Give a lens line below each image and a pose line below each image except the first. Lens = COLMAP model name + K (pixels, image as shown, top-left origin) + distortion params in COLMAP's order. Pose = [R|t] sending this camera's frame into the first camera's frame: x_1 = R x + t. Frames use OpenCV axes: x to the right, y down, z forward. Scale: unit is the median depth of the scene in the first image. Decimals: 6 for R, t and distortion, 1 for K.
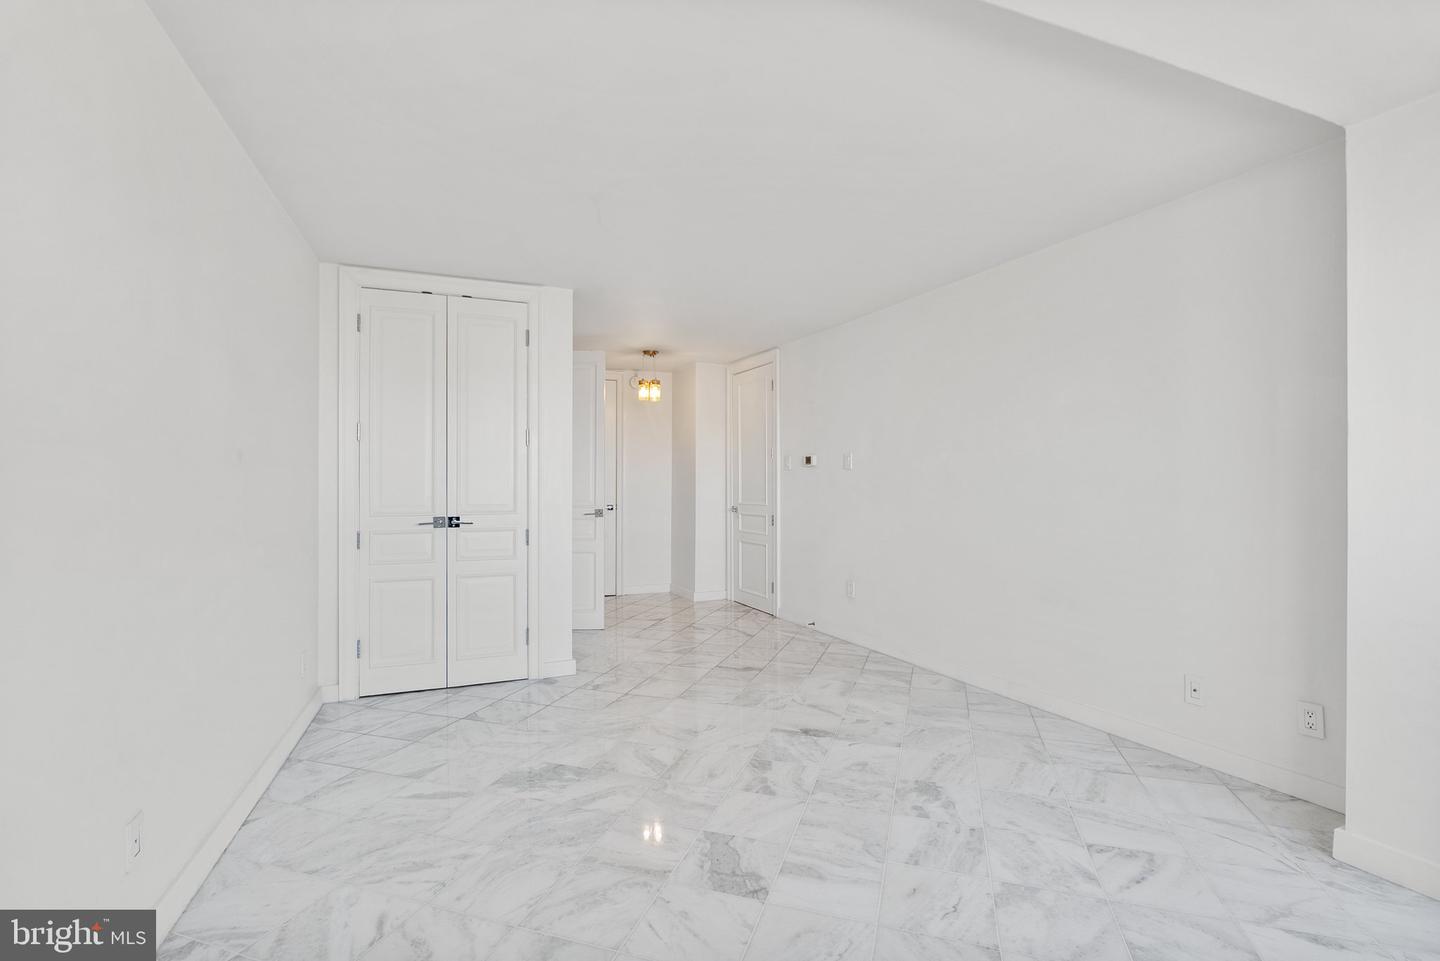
lens RADIAL K [[645.4, 0, 734.0], [0, 645.4, 483.1], [0, 0, 1]] dist [-0.007374, 0.001398]
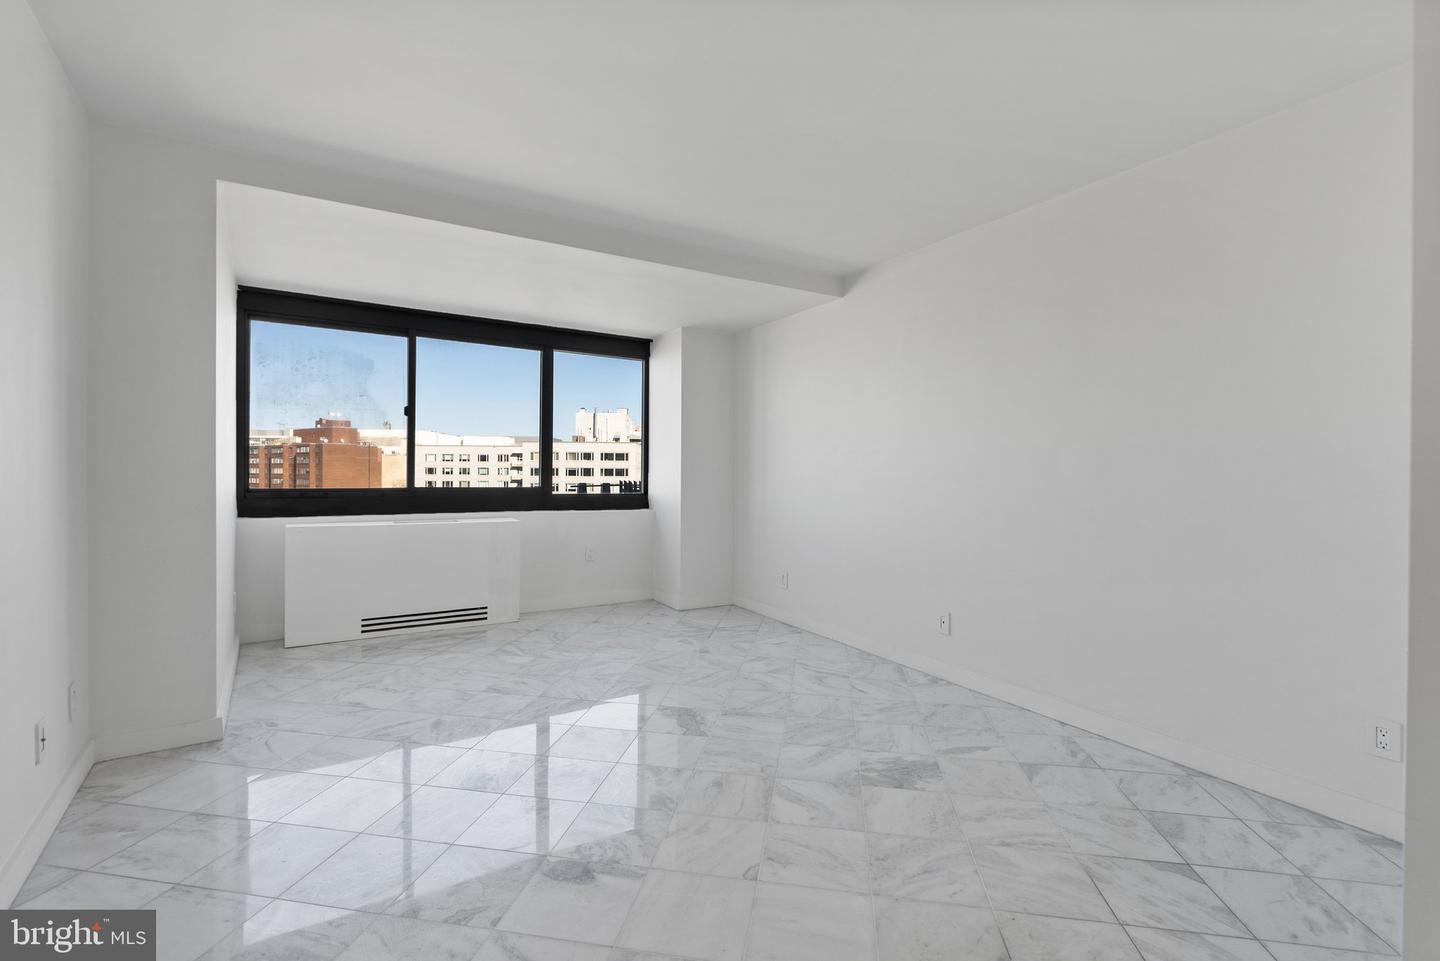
lens RADIAL K [[645.4, 0, 718.2], [0, 645.4, 470.8], [0, 0, 1]] dist [-0.007374, 0.001398]
pose [[-0.991343, -0.007327, -0.131093, 0.072807], [-0.006797, 0.999967, -0.004490, 0.023948], [0.131121, -0.003560, -0.991360, 1.613098]]
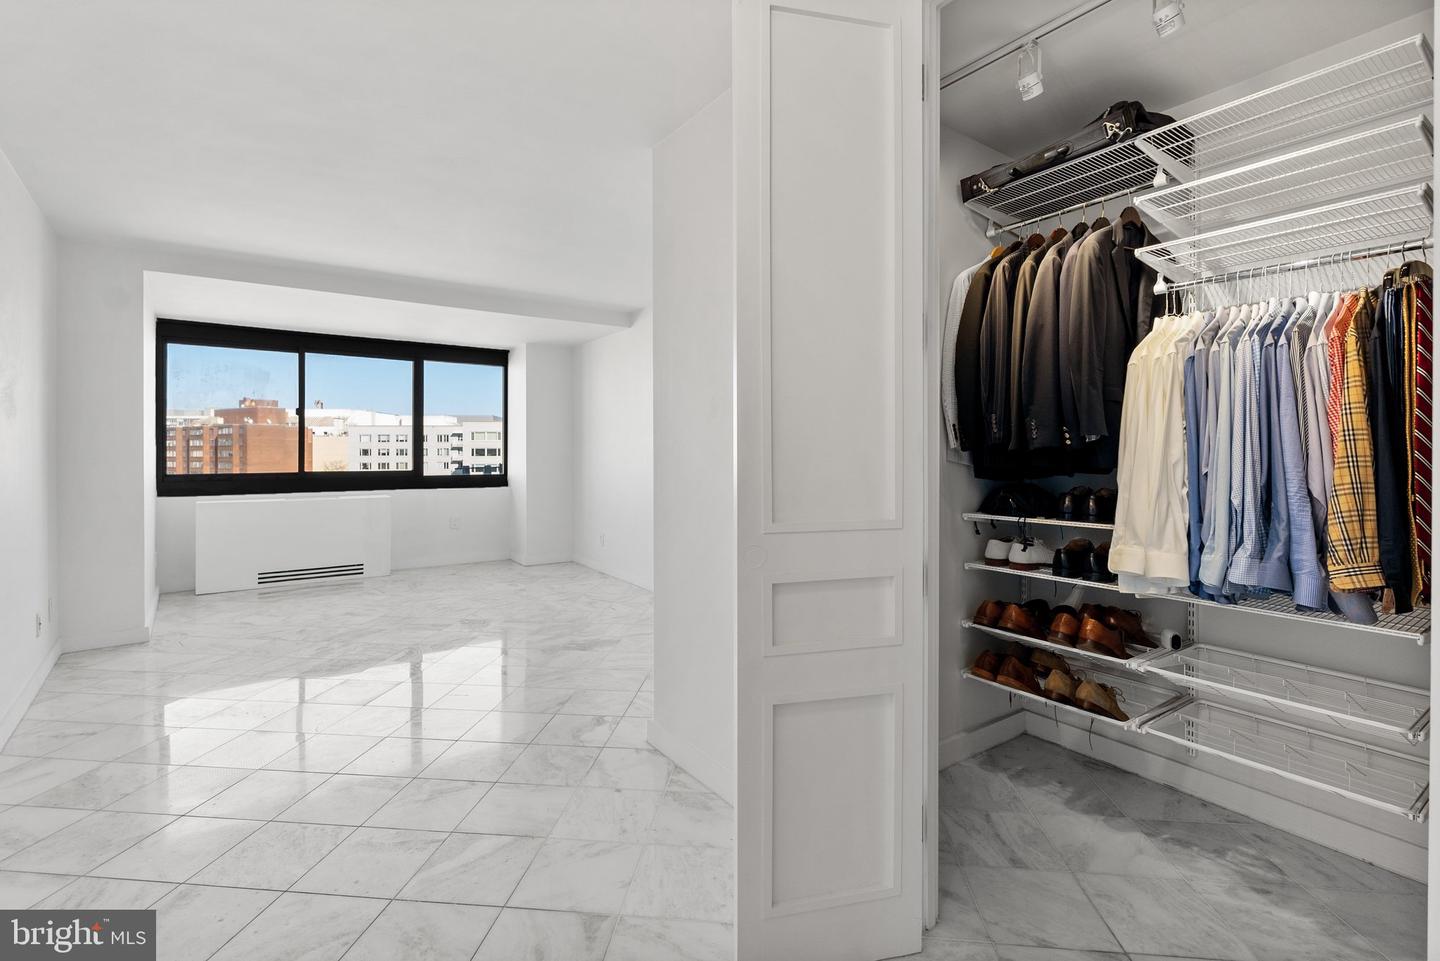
lens RADIAL K [[645.4, 0, 720.2], [0, 645.4, 447.0], [0, 0, 1]] dist [-0.007374, 0.001398]
pose [[-0.977237, 0.000964, -0.212149, -0.230043], [0.002628, 0.999968, -0.007563, 0.003803], [0.212135, -0.007948, -0.977208, 2.173091]]
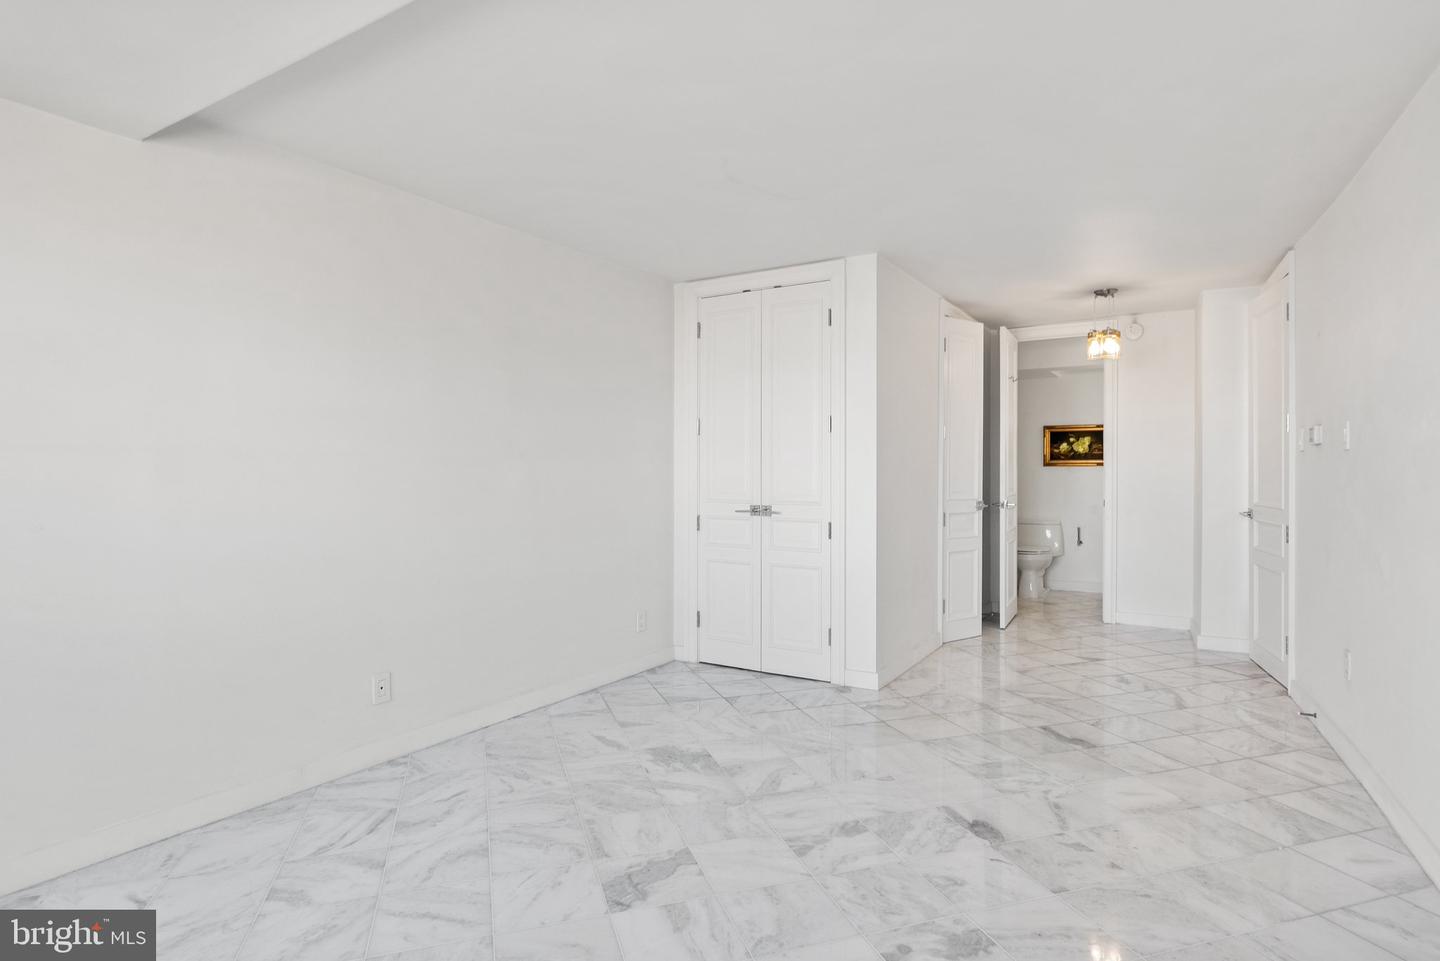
lens RADIAL K [[784.6, 0, 731.8], [0, 784.6, 474.0], [0, 0, 1]] dist [-0.006060, 0.000678]
pose [[0.590879, 0.007340, -0.806727, 0.658609], [0.001188, 0.999950, 0.009969, -0.013339], [0.806760, -0.006849, 0.590840, 0.272875]]
